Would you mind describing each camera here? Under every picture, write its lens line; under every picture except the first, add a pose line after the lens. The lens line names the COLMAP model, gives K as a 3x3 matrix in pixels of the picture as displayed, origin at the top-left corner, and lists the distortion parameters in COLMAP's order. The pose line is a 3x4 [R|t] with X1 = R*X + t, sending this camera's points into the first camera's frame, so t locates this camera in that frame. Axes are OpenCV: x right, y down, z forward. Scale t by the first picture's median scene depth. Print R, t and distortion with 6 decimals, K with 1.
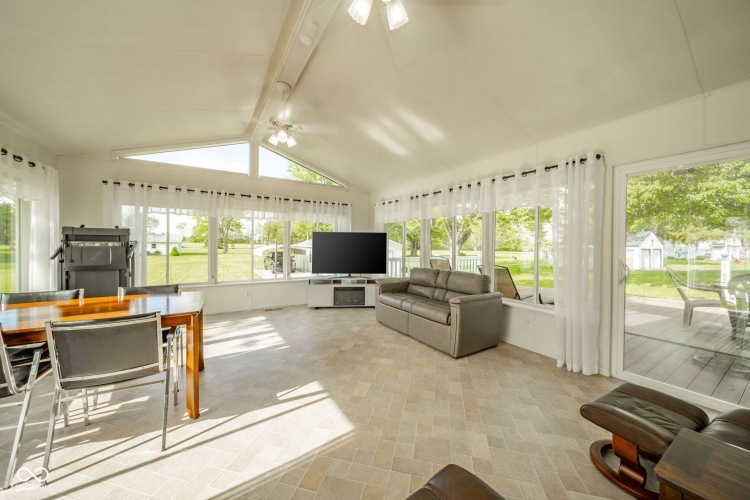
lens RADIAL K [[282.3, 0, 400.7], [0, 282.3, 247.2], [0, 0, 1]] dist [-0.000449, -0.000117]
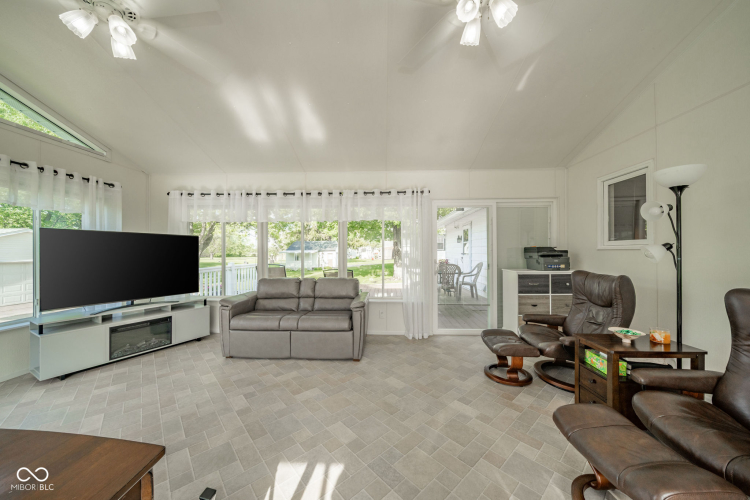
lens RADIAL K [[259.5, 0, 377.2], [0, 259.5, 252.5], [0, 0, 1]] dist [-0.000477, -0.000071]
pose [[0.571490, -0.015841, 0.820456, -0.396199], [0.015734, 0.999841, 0.008346, -0.007209], [-0.820458, 0.008139, 0.571649, 0.287865]]
